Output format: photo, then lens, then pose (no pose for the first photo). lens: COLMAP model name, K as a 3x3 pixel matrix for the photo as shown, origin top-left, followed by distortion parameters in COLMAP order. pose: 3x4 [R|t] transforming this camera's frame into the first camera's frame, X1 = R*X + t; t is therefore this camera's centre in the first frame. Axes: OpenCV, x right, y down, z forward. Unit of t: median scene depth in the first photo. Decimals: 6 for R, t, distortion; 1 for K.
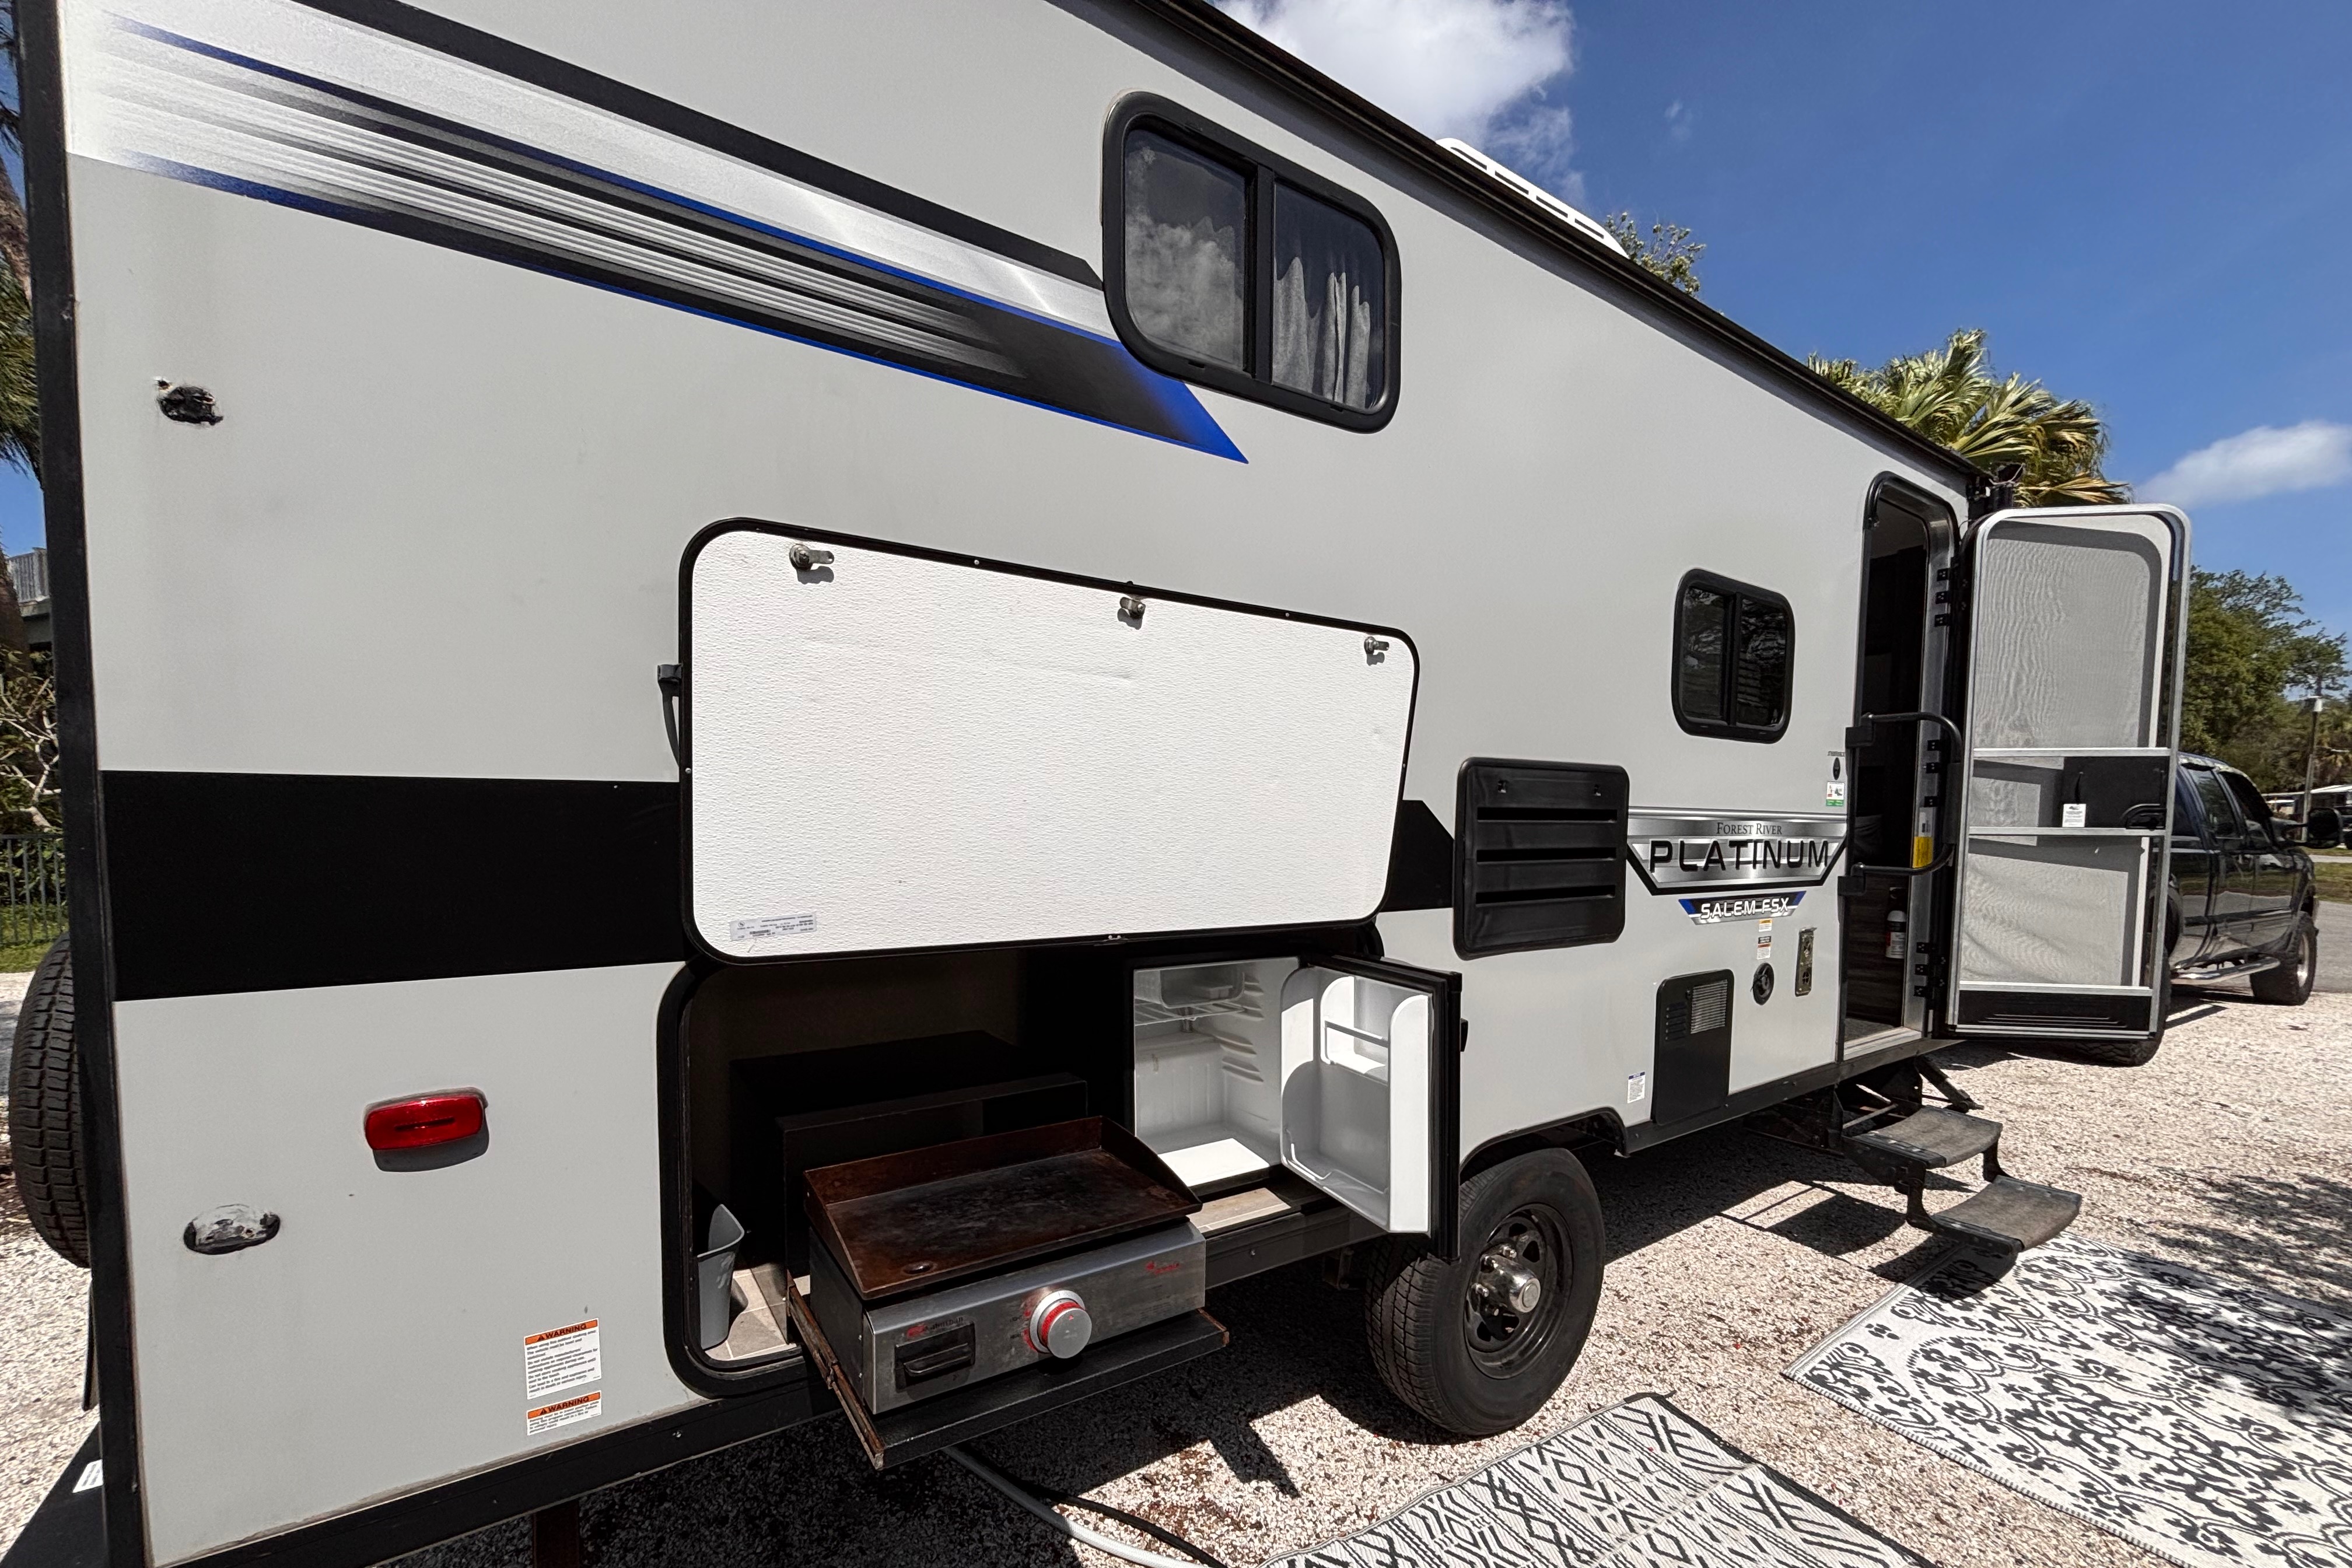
lens RADIAL K [[957.2, 0, 1233.7], [0, 957.2, 835.3], [0, 0, 1]] dist [0.000458, -0.000810]
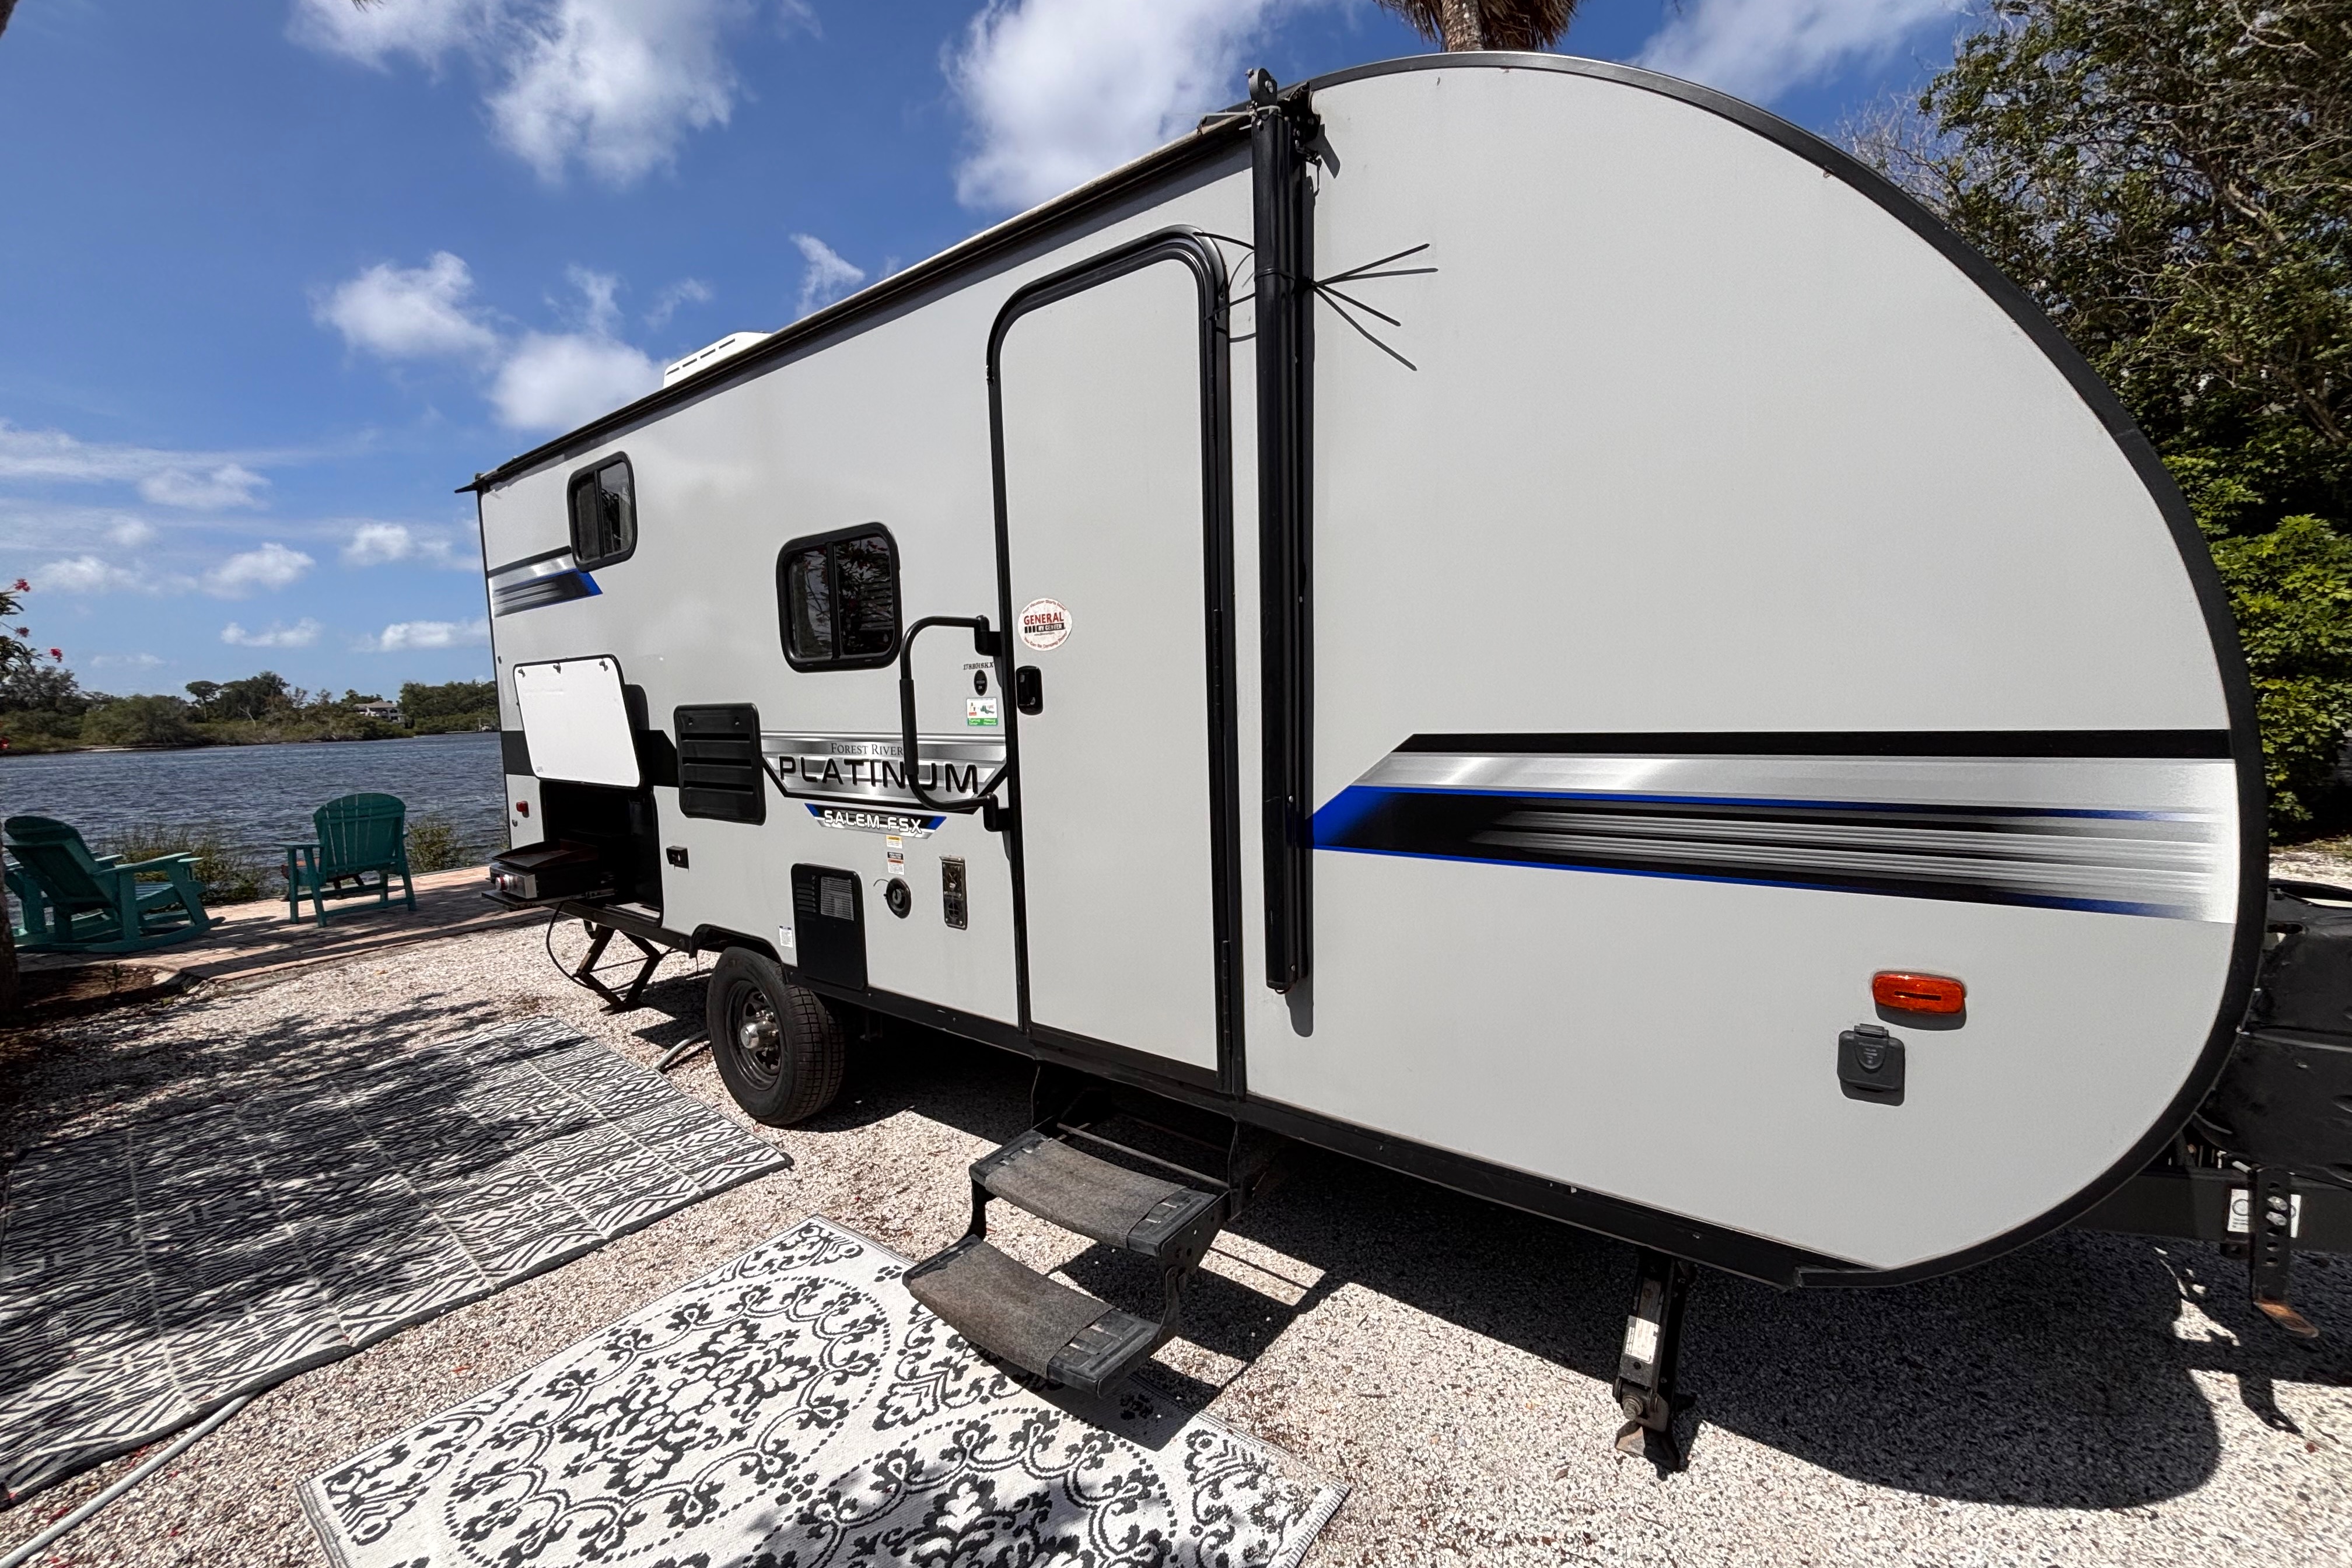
lens RADIAL K [[957.2, 0, 1164.0], [0, 957.2, 804.9], [0, 0, 1]] dist [0.000458, -0.000810]
pose [[0.286287, 0.064899, -0.955944, 1.851532], [-0.016962, 0.997890, 0.062667, -0.019151], [0.957994, -0.001726, 0.286784, 1.112433]]
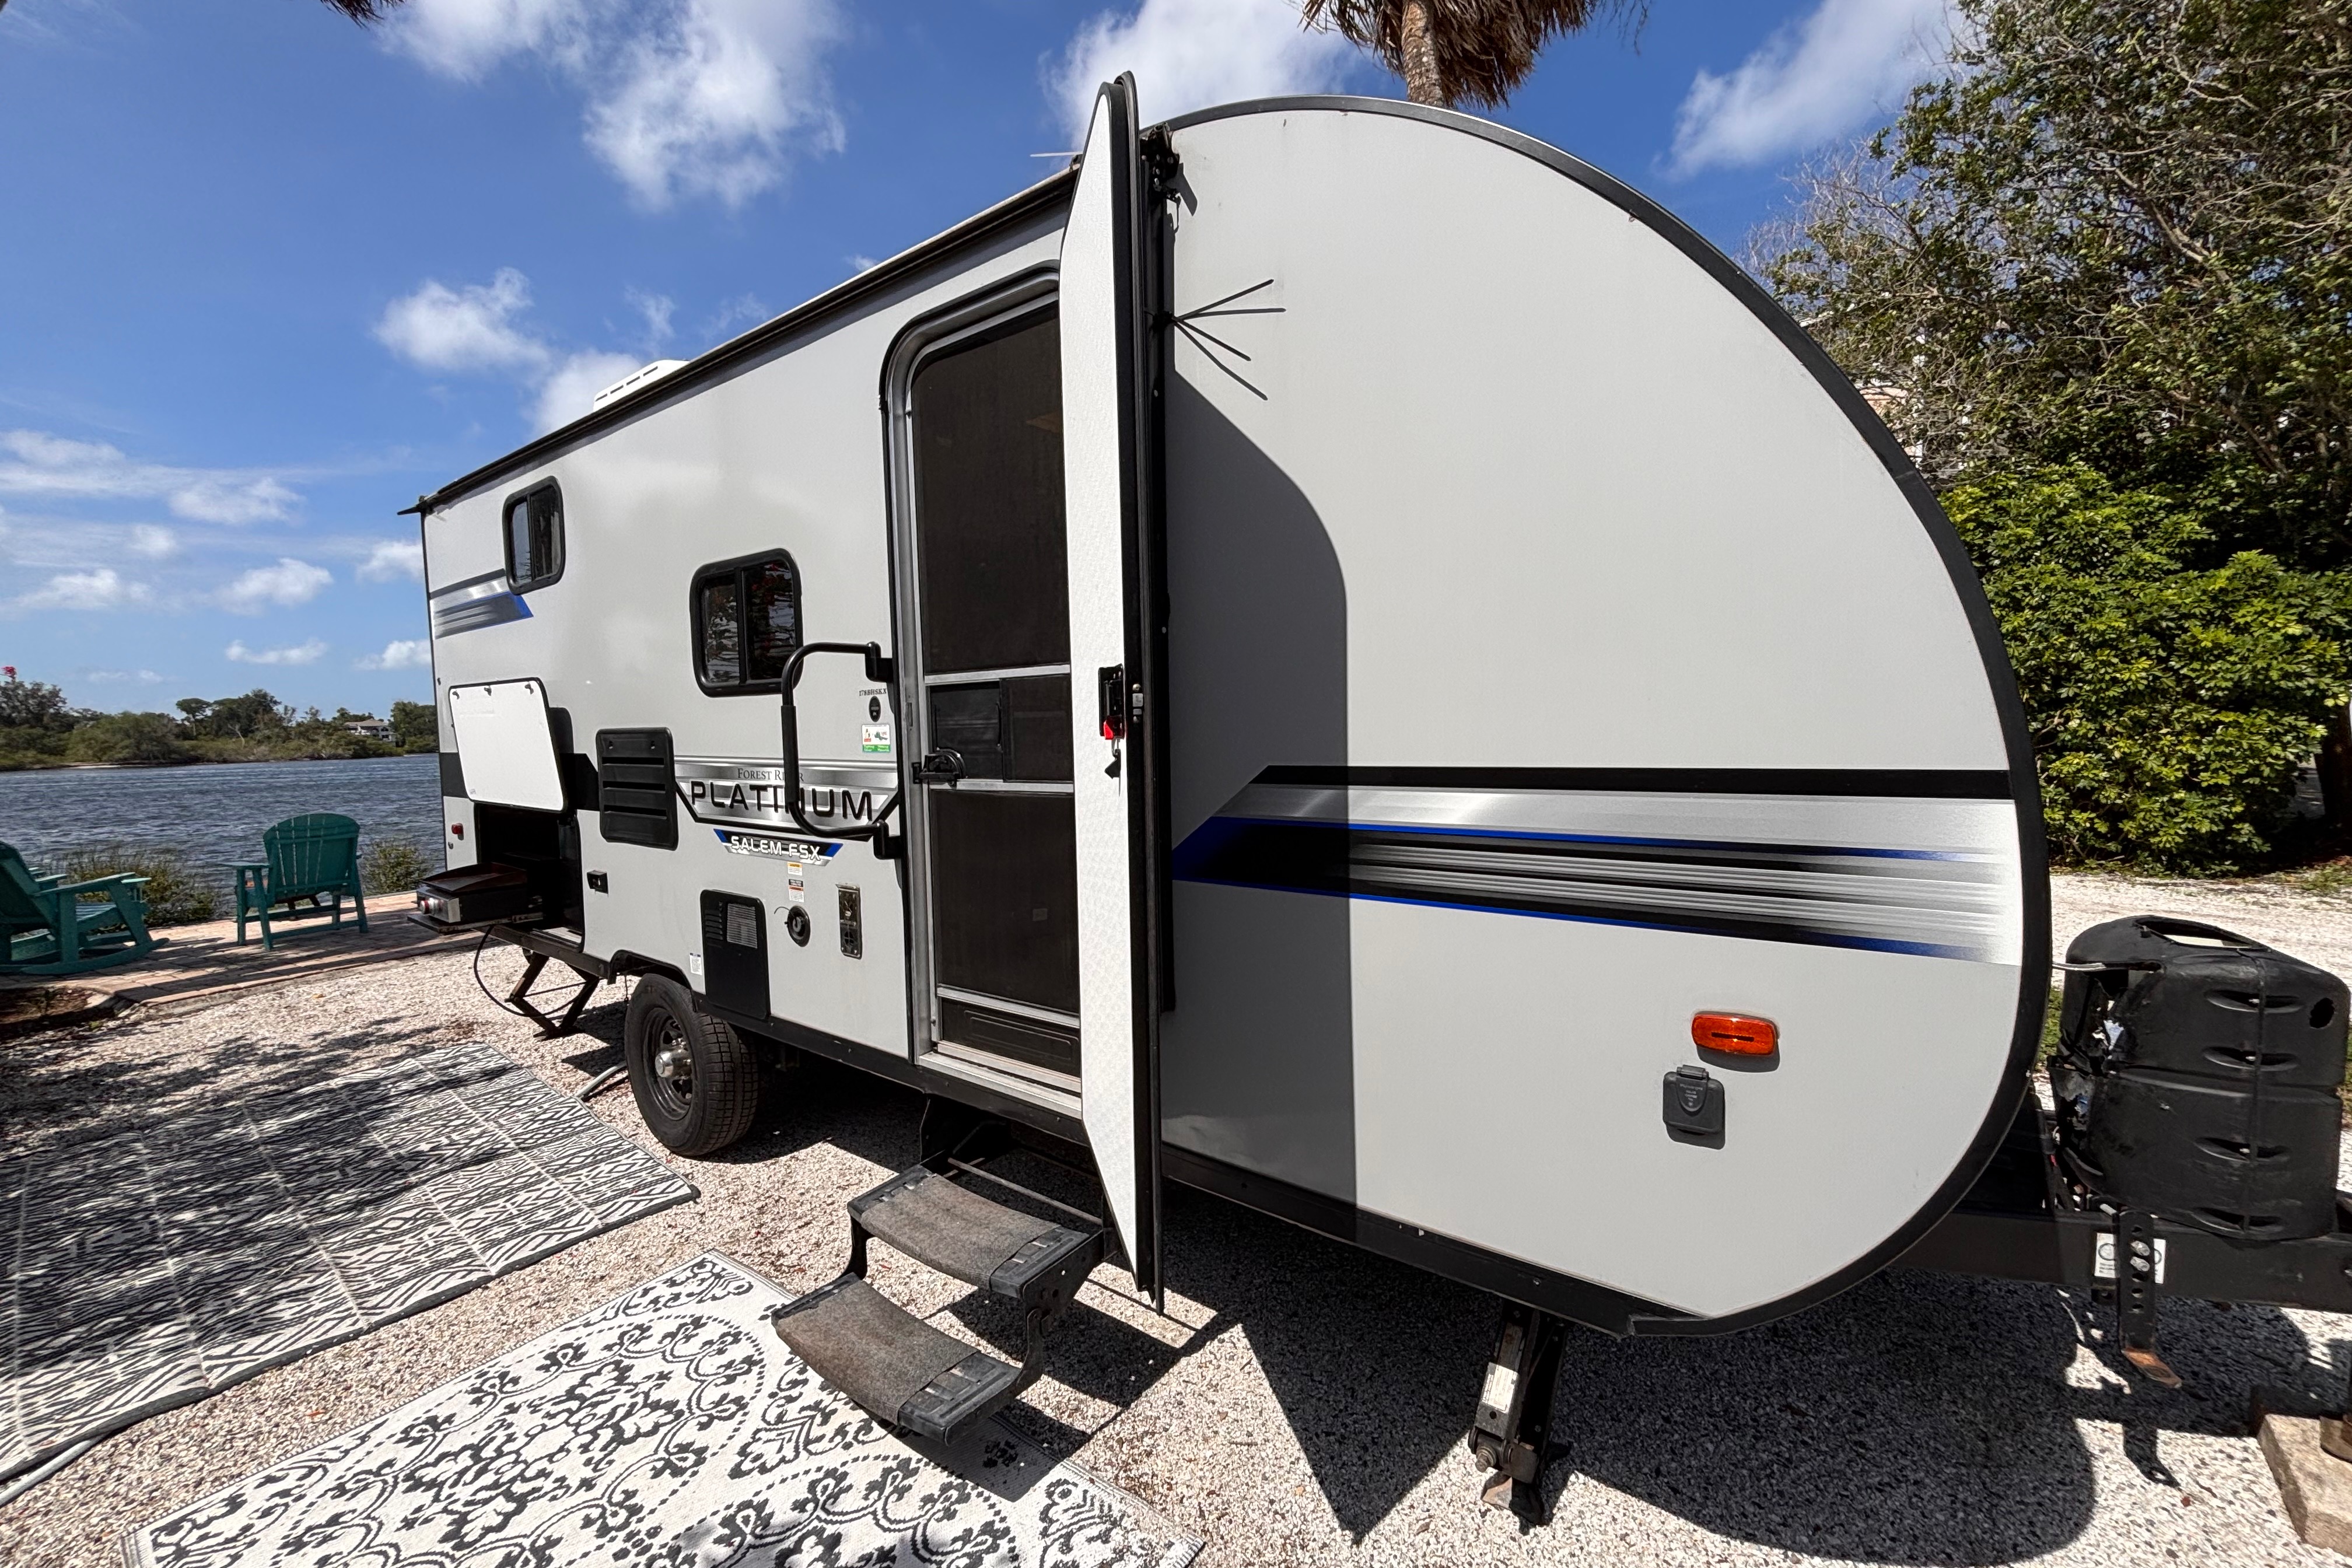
lens RADIAL K [[957.2, 0, 1162.4], [0, 957.2, 799.7], [0, 0, 1]] dist [0.000458, -0.000810]
pose [[0.292841, 0.037886, -0.955410, 1.874456], [-0.023224, 0.999202, 0.032504, -0.026682], [0.955879, 0.012670, 0.293487, 1.216148]]
